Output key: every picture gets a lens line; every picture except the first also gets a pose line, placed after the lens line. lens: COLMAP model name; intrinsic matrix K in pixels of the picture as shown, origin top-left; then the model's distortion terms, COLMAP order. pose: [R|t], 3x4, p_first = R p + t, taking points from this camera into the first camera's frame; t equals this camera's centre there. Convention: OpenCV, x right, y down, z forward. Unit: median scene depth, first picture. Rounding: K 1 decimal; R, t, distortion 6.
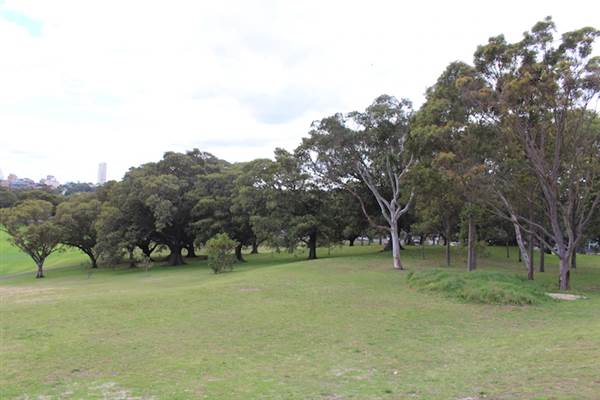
lens RADIAL K [[491.8, 0, 296.1], [0, 491.8, 200.3], [0, 0, 1]] dist [-0.144699, 0.109288]
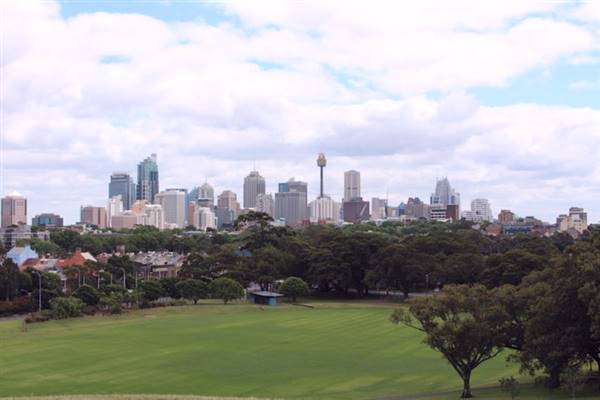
lens RADIAL K [[994.3, 0, 300.0], [0, 994.3, 200.0], [0, 0, 1]] dist [-0.035348, 0.019423]
pose [[0.729607, -0.064245, -0.680842, 0.302089], [0.030055, 0.997628, -0.061930, -0.043812], [0.683206, 0.024722, 0.729807, -0.241044]]
